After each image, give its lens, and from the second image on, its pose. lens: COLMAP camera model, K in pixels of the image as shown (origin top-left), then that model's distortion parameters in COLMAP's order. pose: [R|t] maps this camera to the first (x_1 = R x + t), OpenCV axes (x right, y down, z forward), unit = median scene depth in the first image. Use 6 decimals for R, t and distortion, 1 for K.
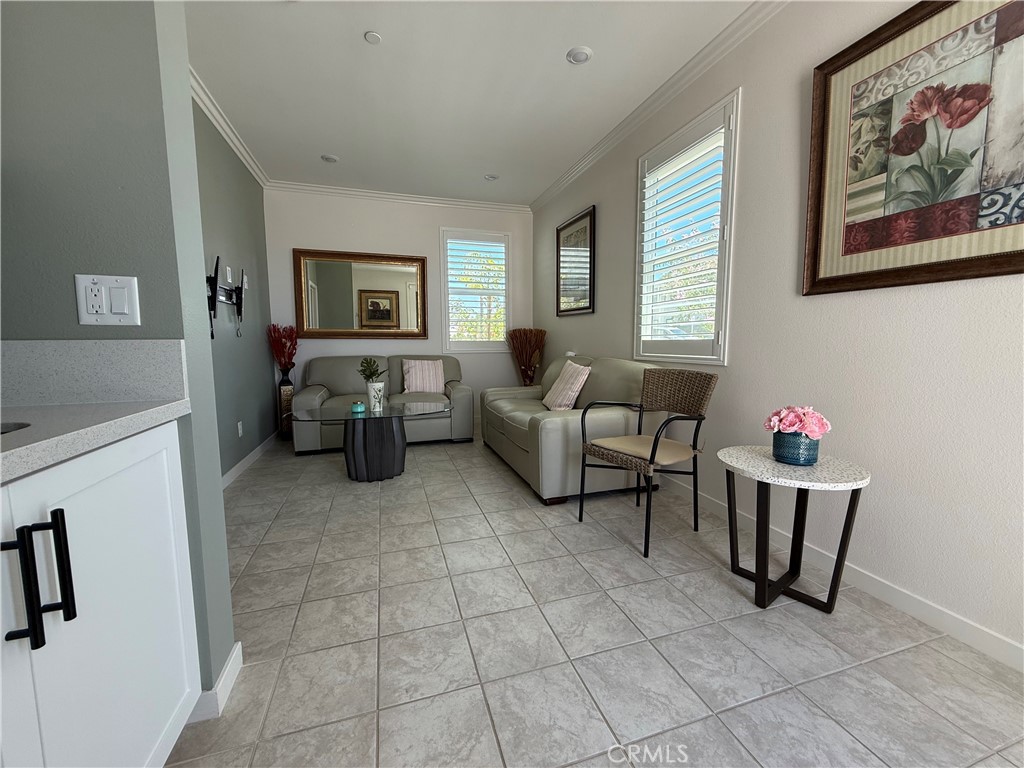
lens RADIAL K [[408.6, 0, 509.9], [0, 408.6, 381.8], [0, 0, 1]] dist [0.000225, 0.000155]
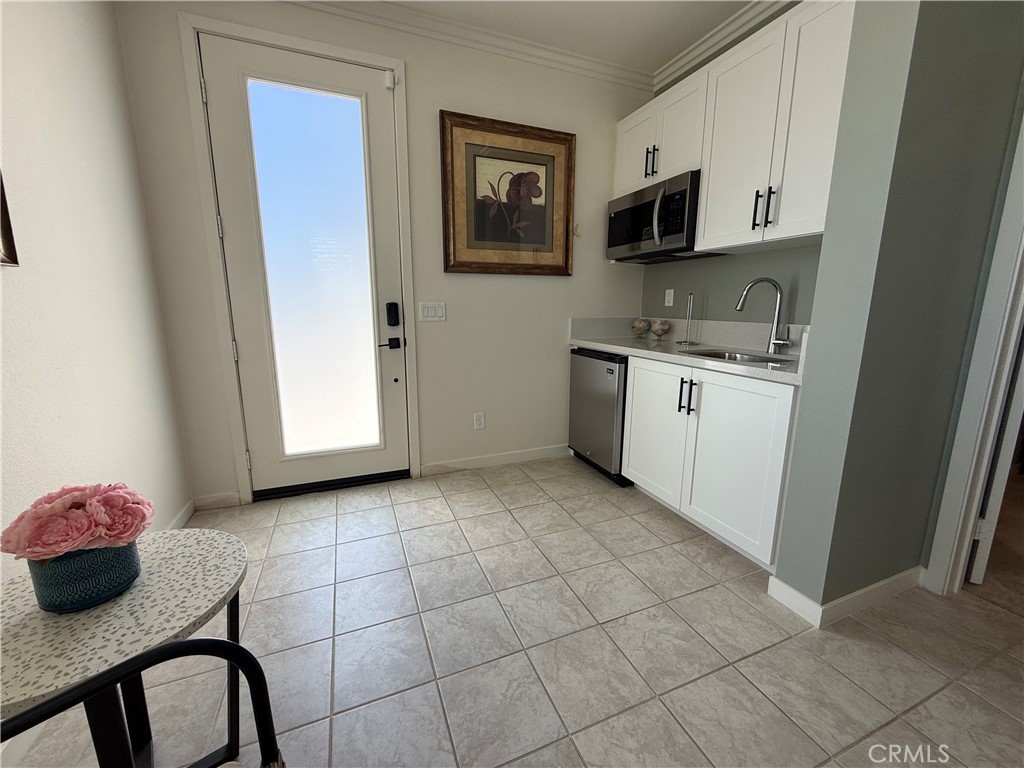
lens RADIAL K [[408.6, 0, 510.8], [0, 408.6, 381.0], [0, 0, 1]] dist [0.000225, 0.000155]
pose [[-0.996809, 0.015512, -0.078297, 0.196584], [-0.007314, 0.959055, 0.283125, -0.201931], [0.079483, 0.282795, -0.955882, 1.395011]]
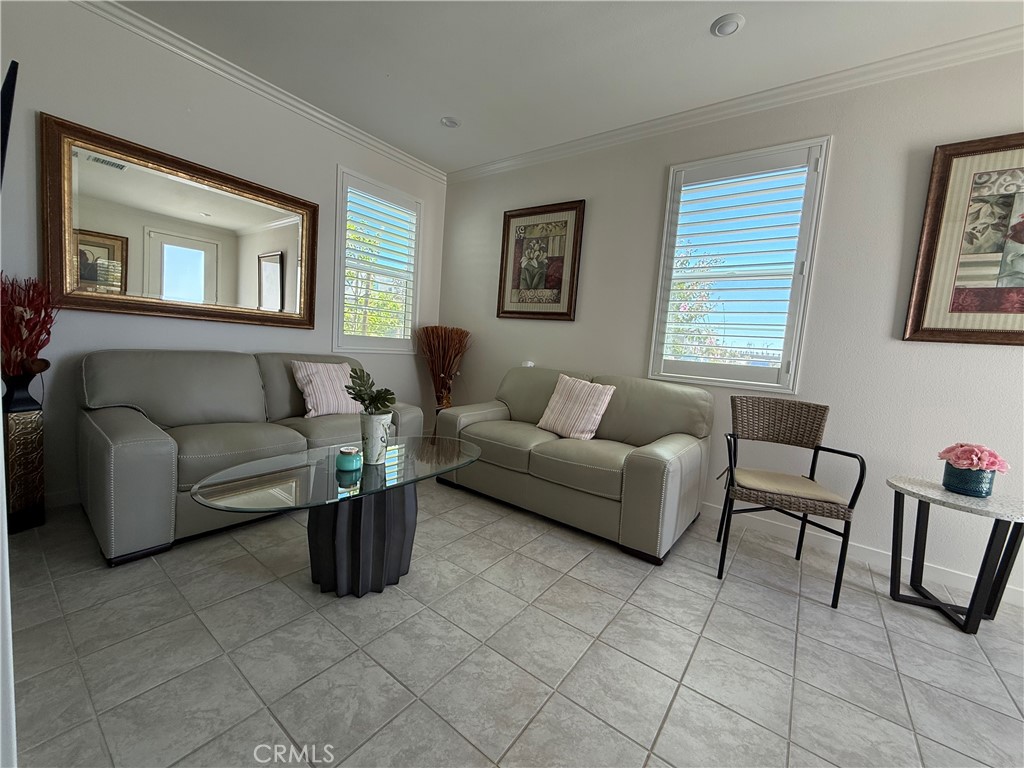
lens RADIAL K [[408.6, 0, 511.3], [0, 408.6, 382.2], [0, 0, 1]] dist [0.000225, 0.000155]
pose [[0.809497, 0.009903, 0.587040, -0.937647], [-0.019255, 0.999768, 0.009686, -0.092218], [-0.586808, -0.019144, 0.809500, 0.790690]]
